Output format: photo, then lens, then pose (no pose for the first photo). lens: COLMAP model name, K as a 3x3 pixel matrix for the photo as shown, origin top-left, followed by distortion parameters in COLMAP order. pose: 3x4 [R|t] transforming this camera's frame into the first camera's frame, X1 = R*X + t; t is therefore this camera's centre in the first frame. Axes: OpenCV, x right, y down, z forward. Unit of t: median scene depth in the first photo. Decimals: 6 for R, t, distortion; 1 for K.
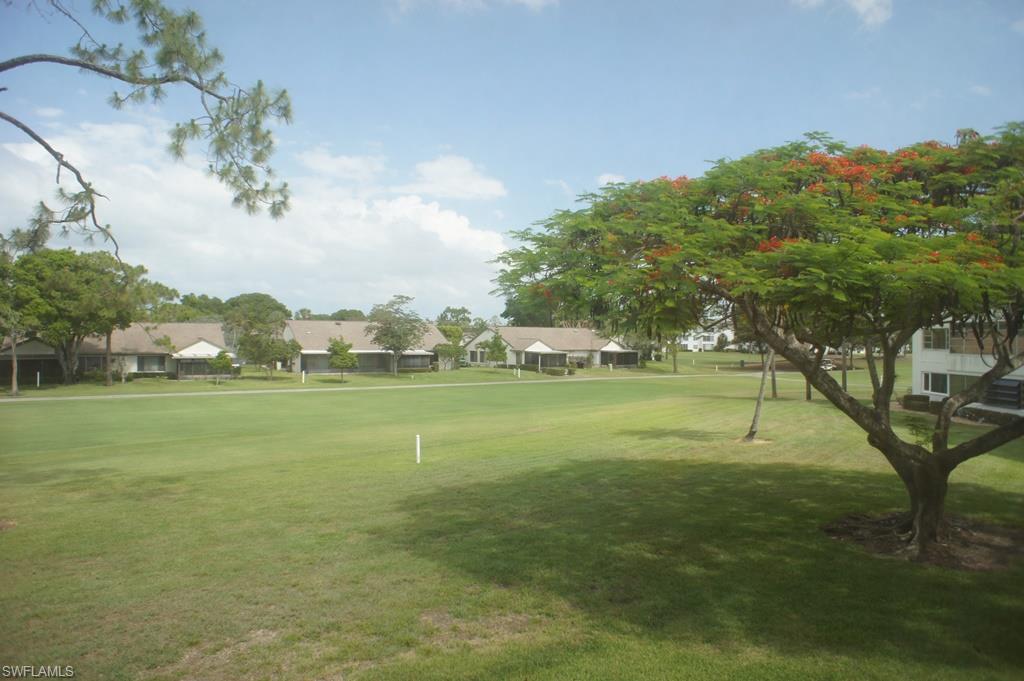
lens RADIAL K [[693.4, 0, 512.6], [0, 693.4, 333.9], [0, 0, 1]] dist [-0.071193, 0.096981]
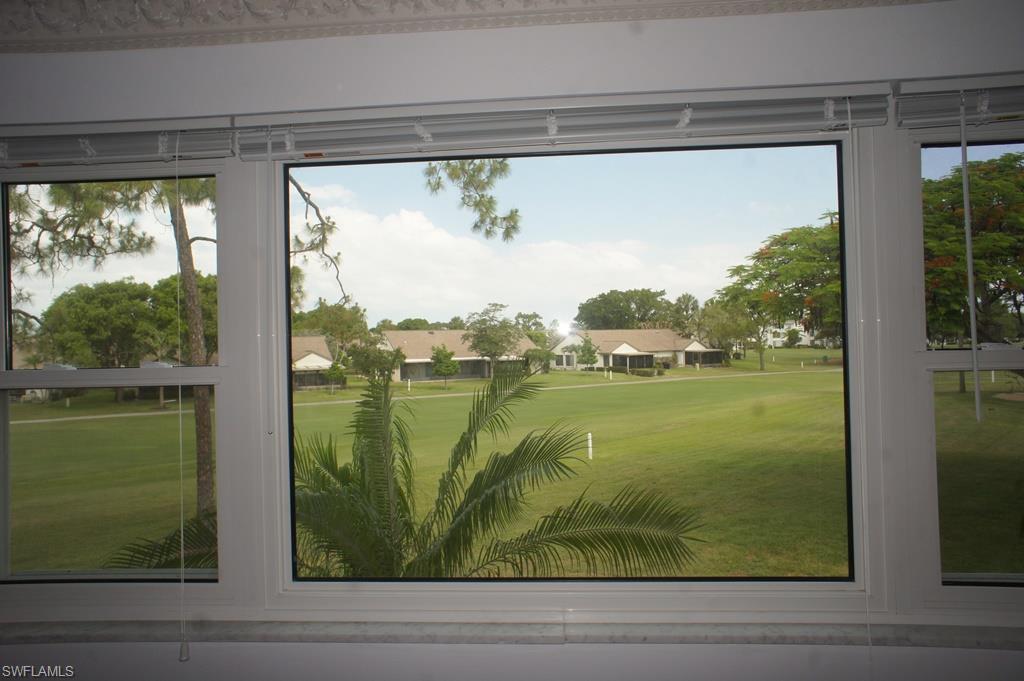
lens RADIAL K [[693.4, 0, 512.6], [0, 693.4, 333.9], [0, 0, 1]] dist [-0.071193, 0.096981]
pose [[0.996457, -0.033888, -0.076973, -0.065721], [0.033436, 0.999415, -0.007159, -0.002028], [0.077170, 0.004560, 0.997008, -0.033671]]
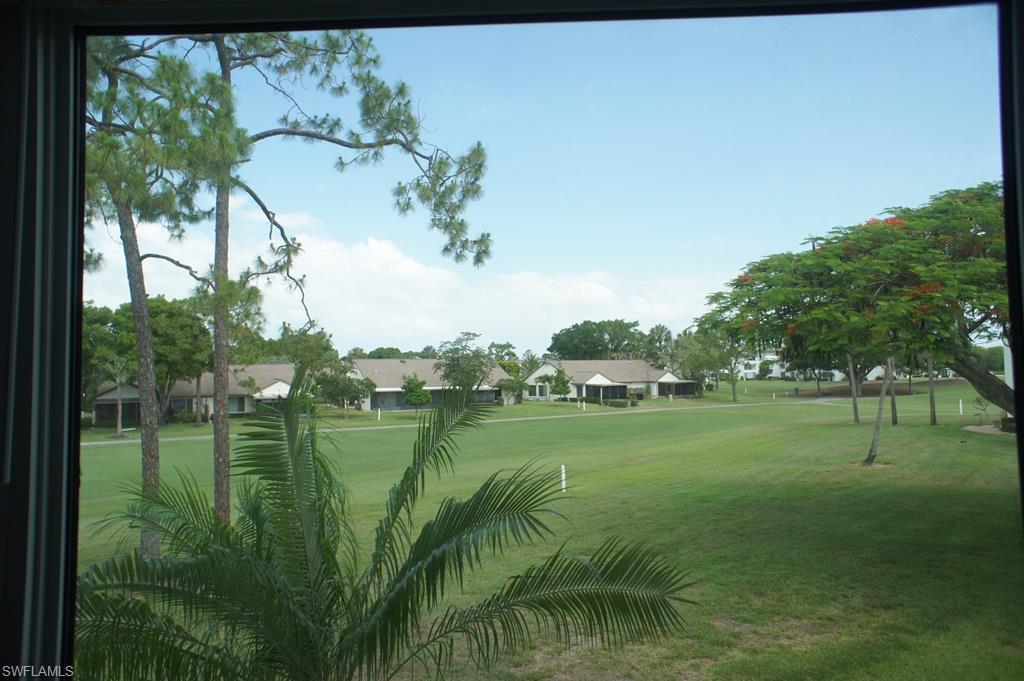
lens RADIAL K [[693.4, 0, 512.6], [0, 693.4, 333.9], [0, 0, 1]] dist [-0.071193, 0.096981]
pose [[0.998931, -0.027348, -0.037262, -0.065832], [0.025482, 0.998441, -0.049668, -0.000918], [0.038563, 0.048665, 0.998070, -0.022204]]
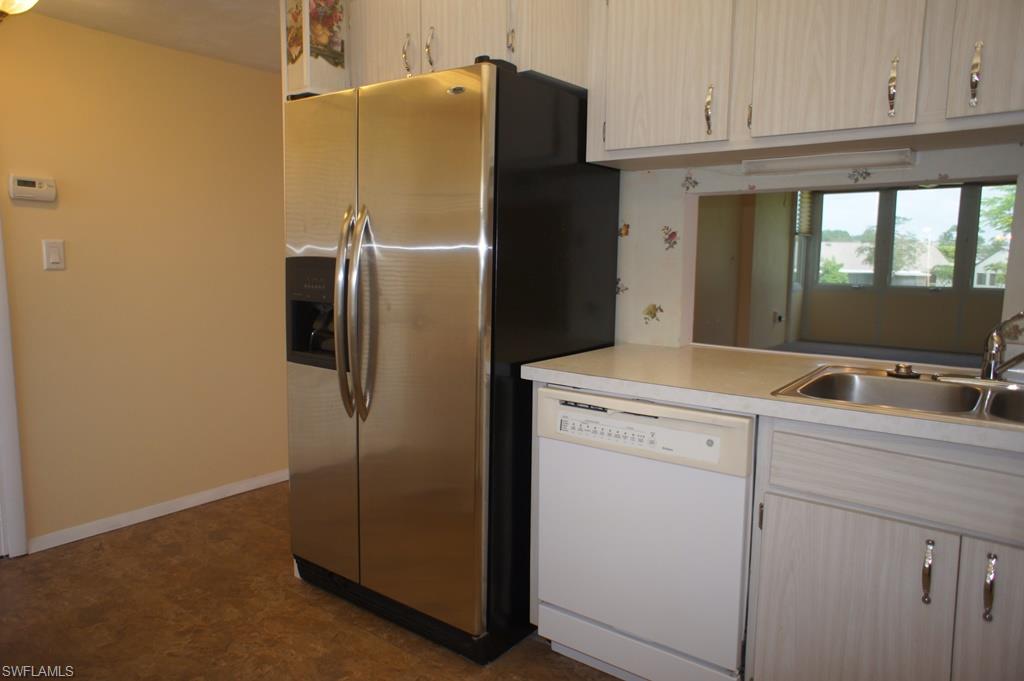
lens RADIAL K [[693.4, 0, 512.6], [0, 693.4, 333.9], [0, 0, 1]] dist [-0.071193, 0.096981]
pose [[0.788218, 0.071558, -0.611221, 0.022557], [-0.001309, 0.993409, 0.114614, 0.001444], [0.615394, -0.089541, 0.783117, -0.169230]]
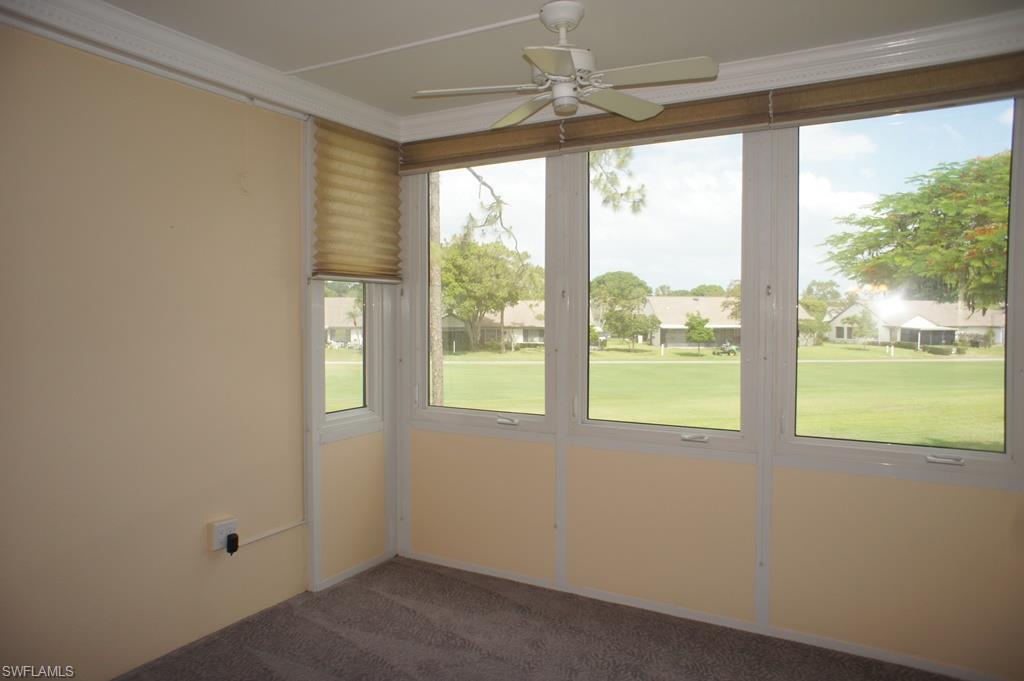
lens RADIAL K [[693.4, 0, 512.6], [0, 693.4, 333.9], [0, 0, 1]] dist [-0.071193, 0.096981]
pose [[0.872611, 0.011152, -0.488289, 0.015788], [0.006316, 0.999398, 0.034112, -0.000071], [0.488376, -0.032851, 0.872015, -0.043725]]
